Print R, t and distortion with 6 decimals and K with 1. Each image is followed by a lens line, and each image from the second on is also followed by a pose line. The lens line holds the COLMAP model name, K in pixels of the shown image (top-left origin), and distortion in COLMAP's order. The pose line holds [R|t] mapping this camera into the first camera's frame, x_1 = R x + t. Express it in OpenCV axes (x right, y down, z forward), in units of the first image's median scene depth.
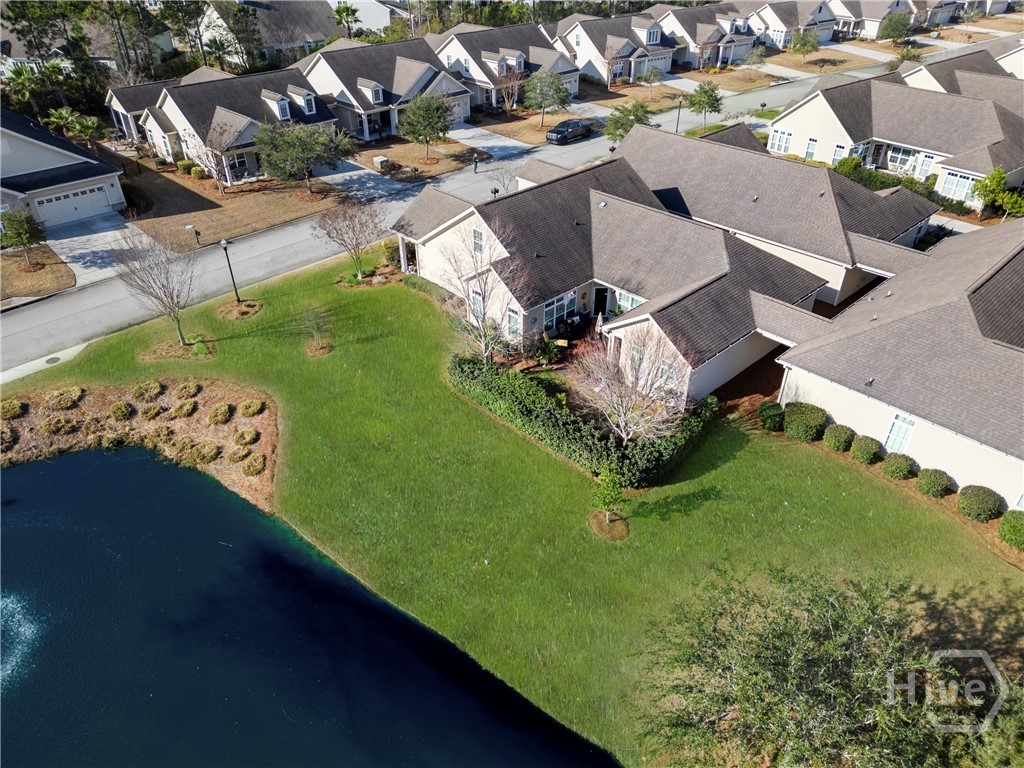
lens RADIAL K [[704.5, 0, 514.3], [0, 704.5, 402.6], [0, 0, 1]] dist [0.069201, -0.061092]
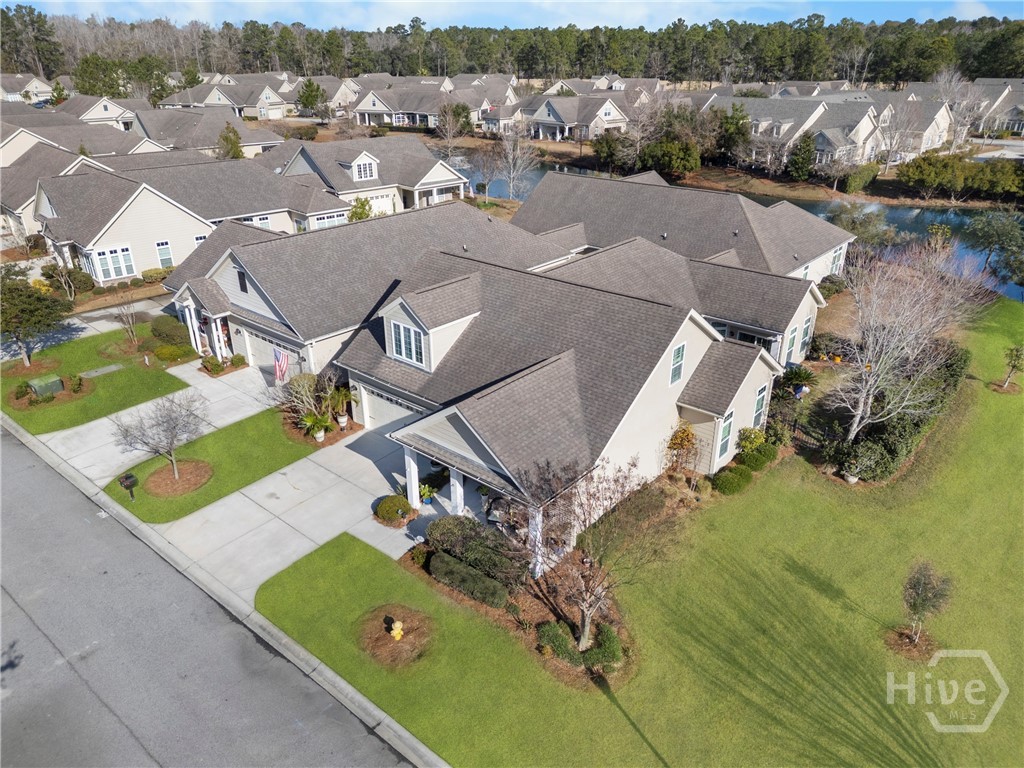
lens RADIAL K [[717.0, 0, 512.0], [0, 717.0, 384.0], [0, 0, 1]] dist [0.058940, -0.044477]
pose [[-0.099923, -0.418709, 0.902606, -0.399977], [0.581902, 0.711246, 0.394359, -0.357395], [-0.807097, 0.564634, 0.172578, 0.660981]]
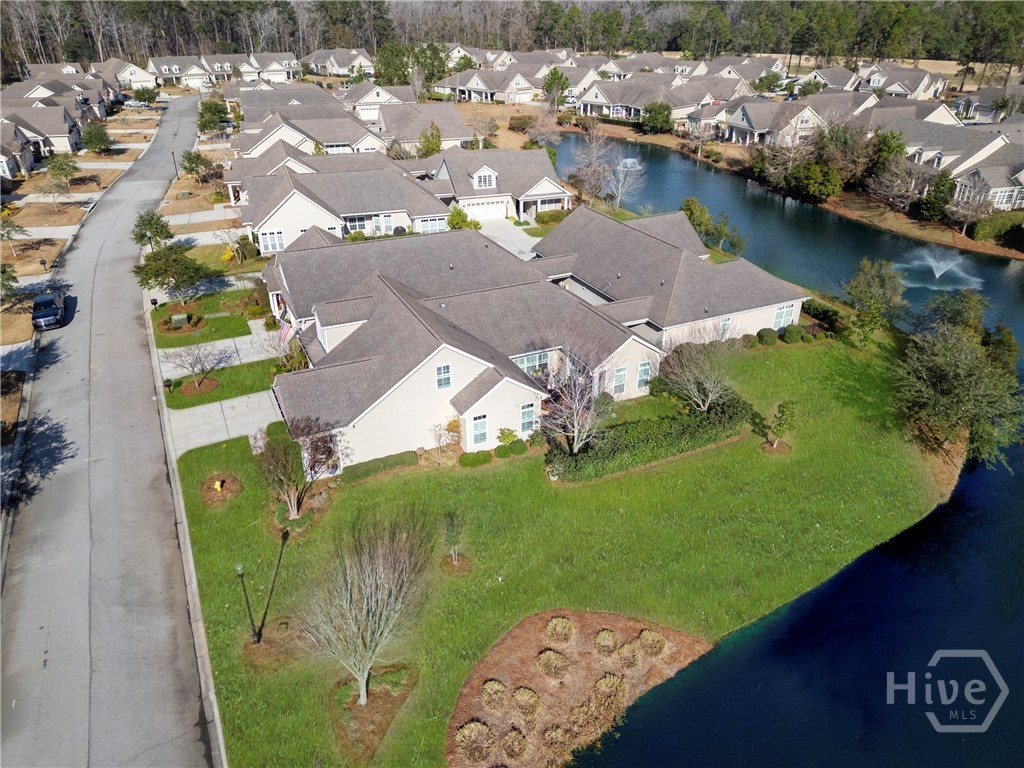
lens RADIAL K [[704.5, 0, 514.3], [0, 704.5, 402.6], [0, 0, 1]] dist [0.069201, -0.061092]
pose [[0.309991, -0.464948, 0.829294, -0.538193], [0.552501, 0.797956, 0.240853, -0.245102], [-0.773724, 0.383523, 0.504243, 0.297000]]
